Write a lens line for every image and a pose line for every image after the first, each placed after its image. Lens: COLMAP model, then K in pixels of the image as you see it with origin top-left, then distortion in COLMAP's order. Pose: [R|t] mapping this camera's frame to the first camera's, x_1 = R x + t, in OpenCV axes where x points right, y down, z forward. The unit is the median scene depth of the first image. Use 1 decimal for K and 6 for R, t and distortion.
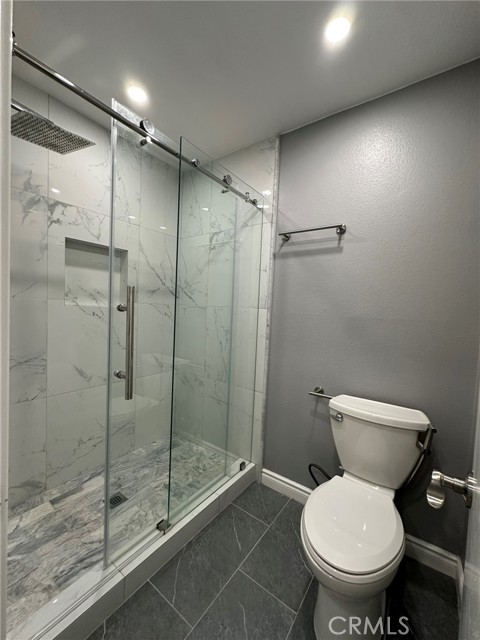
lens RADIAL K [[259.1, 0, 240.1], [0, 259.1, 322.4], [0, 0, 1]] dist [-0.010409, -0.000090]
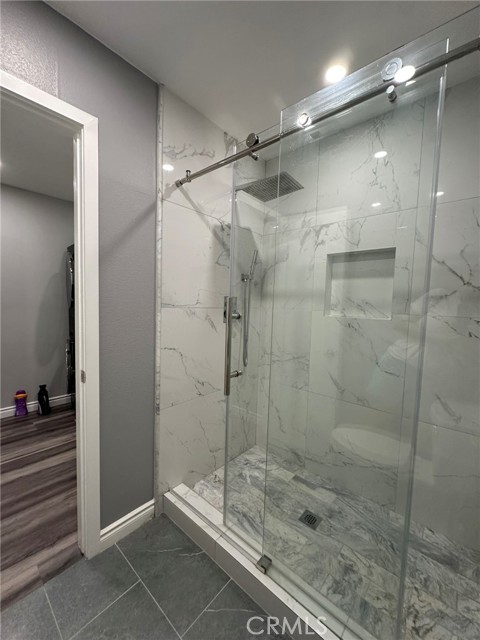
lens RADIAL K [[259.1, 0, 239.7], [0, 259.1, 321.7], [0, 0, 1]] dist [-0.010409, -0.000090]
pose [[-0.092302, 0.028746, -0.995316, 0.477562], [-0.091670, 0.995093, 0.037241, -0.050876], [0.991502, 0.094678, -0.089214, 0.769224]]
